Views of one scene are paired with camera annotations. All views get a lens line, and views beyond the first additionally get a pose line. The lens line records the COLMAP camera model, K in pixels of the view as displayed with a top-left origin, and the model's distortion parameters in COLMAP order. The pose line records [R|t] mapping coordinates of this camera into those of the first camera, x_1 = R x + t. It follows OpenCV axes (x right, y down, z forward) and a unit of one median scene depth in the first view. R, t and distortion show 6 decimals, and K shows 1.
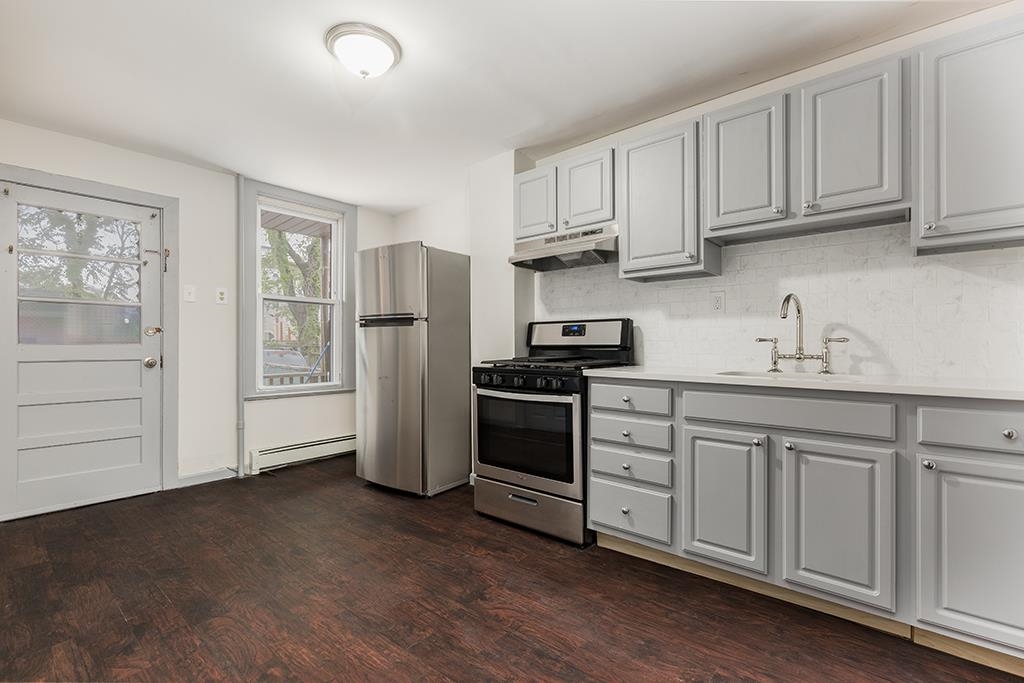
lens RADIAL K [[468.7, 0, 507.5], [0, 468.7, 339.4], [0, 0, 1]] dist [0.007144, -0.000199]
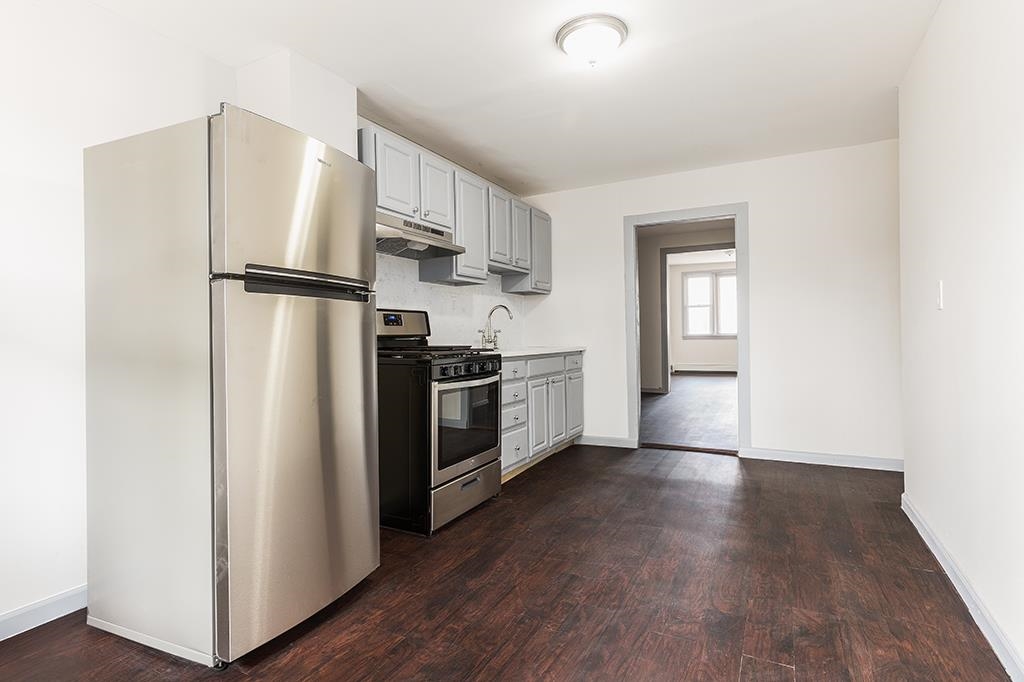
lens RADIAL K [[515.5, 0, 518.0], [0, 515.5, 334.0], [0, 0, 1]] dist [0.003107, 0.000769]
pose [[-0.244735, 0.011168, 0.969526, -1.166214], [0.010418, 0.999906, -0.008889, 0.026838], [-0.969534, 0.007925, -0.244829, 1.253322]]
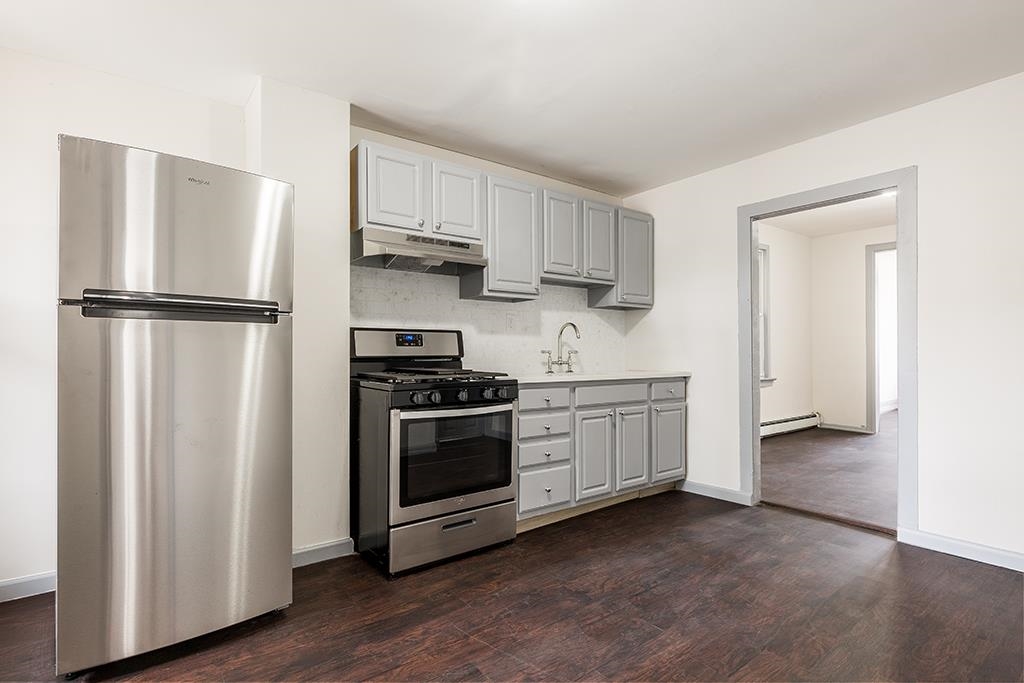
lens RADIAL K [[510.8, 0, 514.1], [0, 510.8, 349.8], [0, 0, 1]] dist [-0.000410, -0.000264]
pose [[0.190968, 0.009577, 0.981549, -0.988992], [-0.007622, 0.999937, -0.008274, 0.007962], [-0.981567, -0.005902, 0.191029, 0.755548]]
